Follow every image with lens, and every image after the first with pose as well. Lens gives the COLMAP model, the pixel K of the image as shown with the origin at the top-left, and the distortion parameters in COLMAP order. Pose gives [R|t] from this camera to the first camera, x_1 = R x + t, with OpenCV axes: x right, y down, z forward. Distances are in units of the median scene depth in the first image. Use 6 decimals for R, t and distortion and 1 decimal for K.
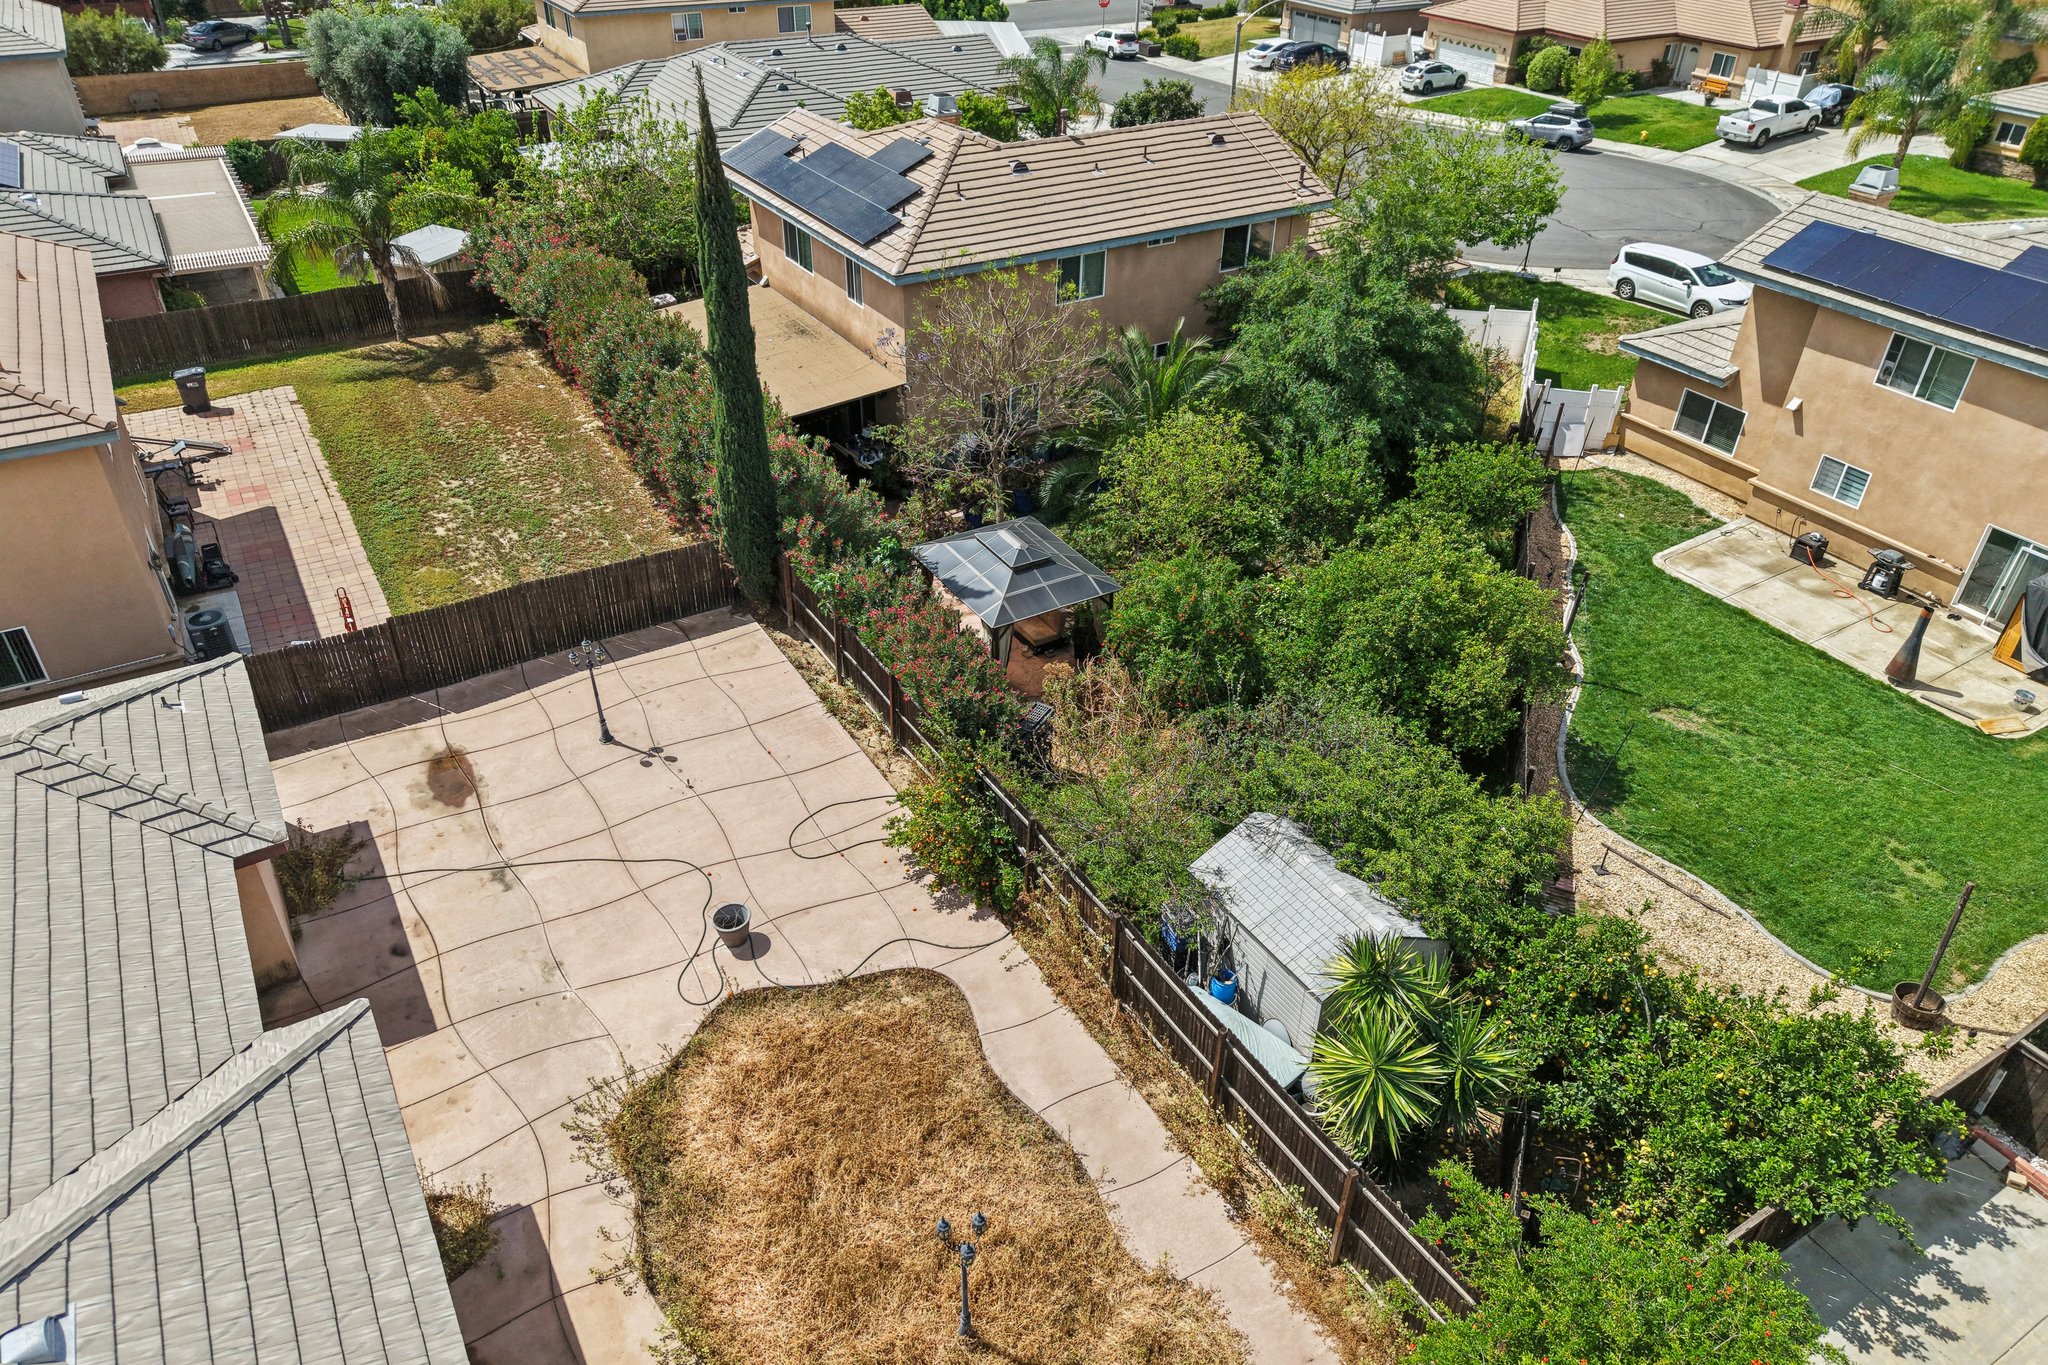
lens RADIAL K [[1362.3, 0, 1020.5], [0, 1362.3, 679.2], [0, 0, 1]] dist [0.019321, -0.017486]
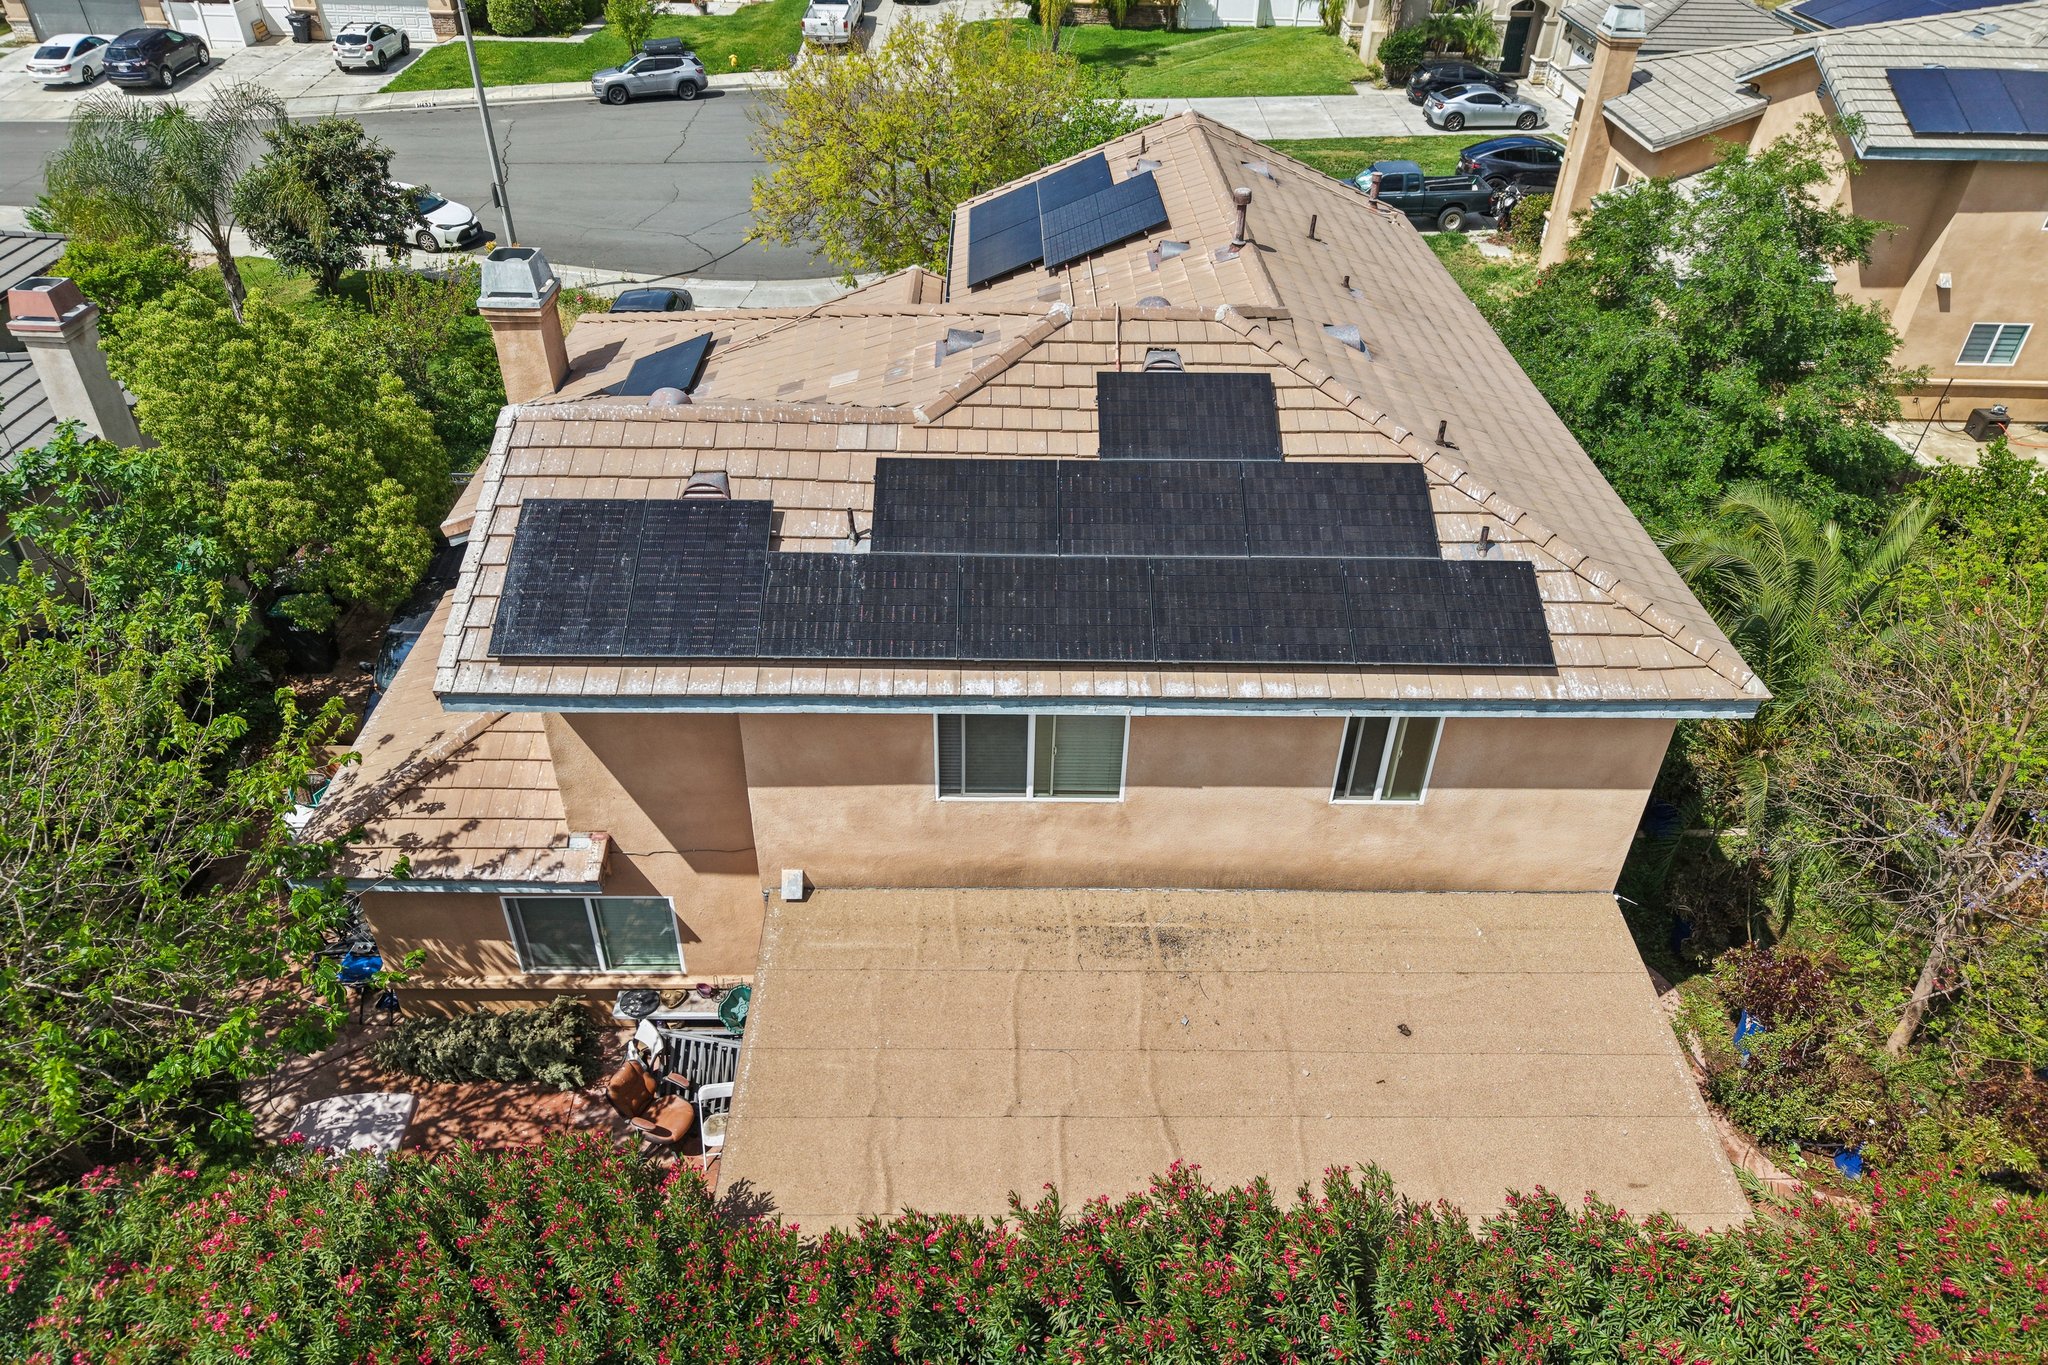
lens RADIAL K [[1362.3, 0, 1032.0], [0, 1362.3, 696.4], [0, 0, 1]] dist [0.019321, -0.017486]
pose [[0.517482, -0.514311, 0.683884, -0.431993], [0.472870, 0.837975, 0.272382, -0.469923], [-0.713167, 0.182435, 0.676839, 0.845326]]
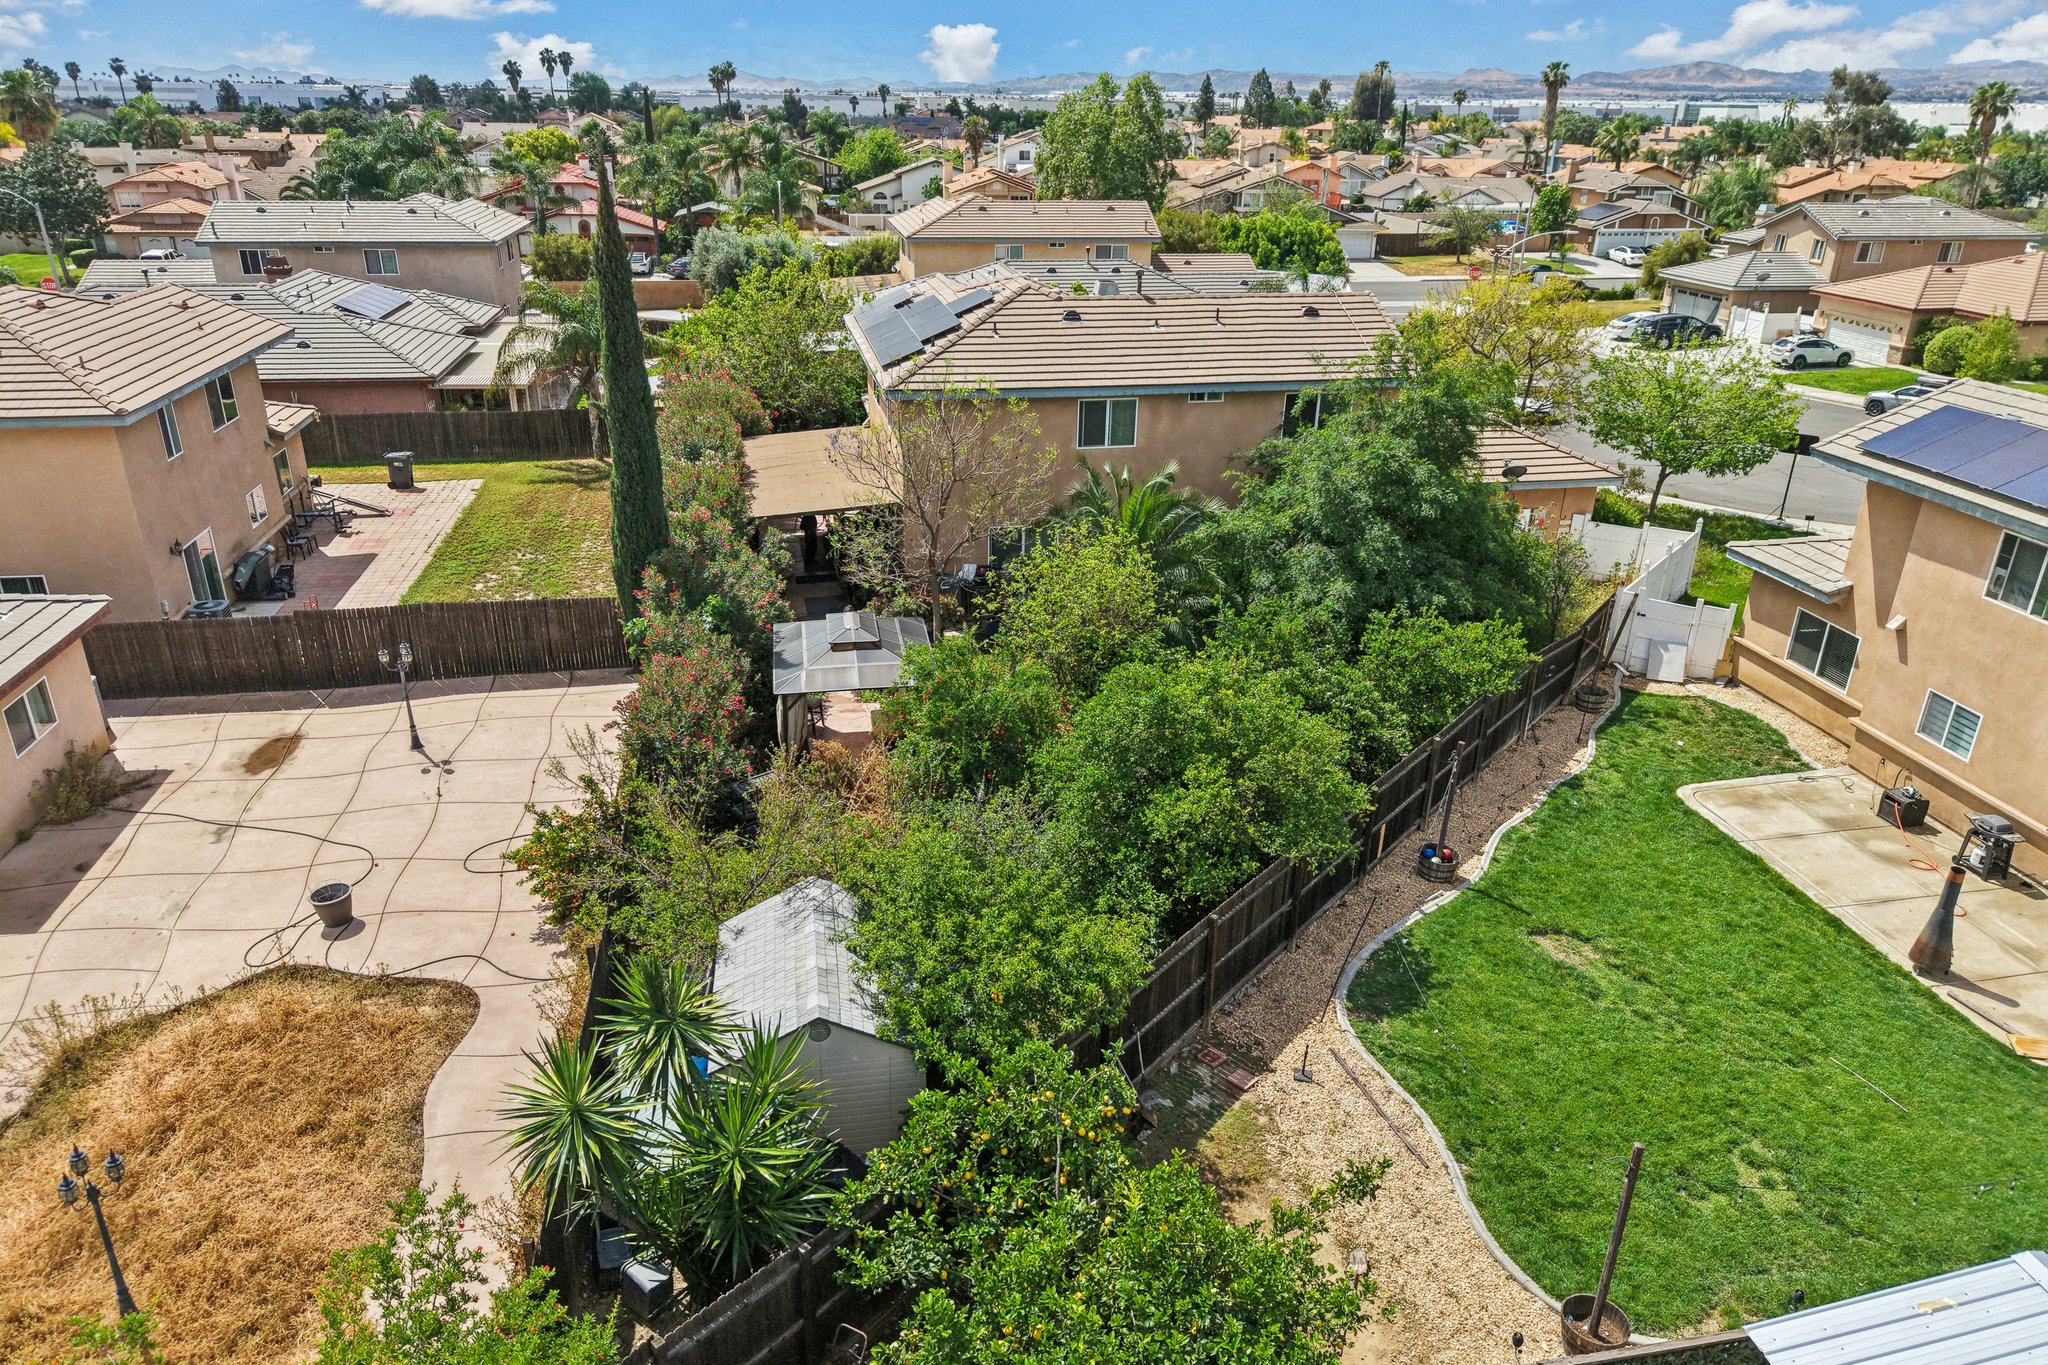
lens RADIAL K [[1362.3, 0, 1026.2], [0, 1362.3, 677.5], [0, 0, 1]] dist [0.019321, -0.017486]
pose [[0.935653, 0.135776, -0.325757, 0.346849], [-0.198697, 0.965505, -0.168283, 0.057813], [0.291671, 0.222182, 0.930356, 0.128995]]
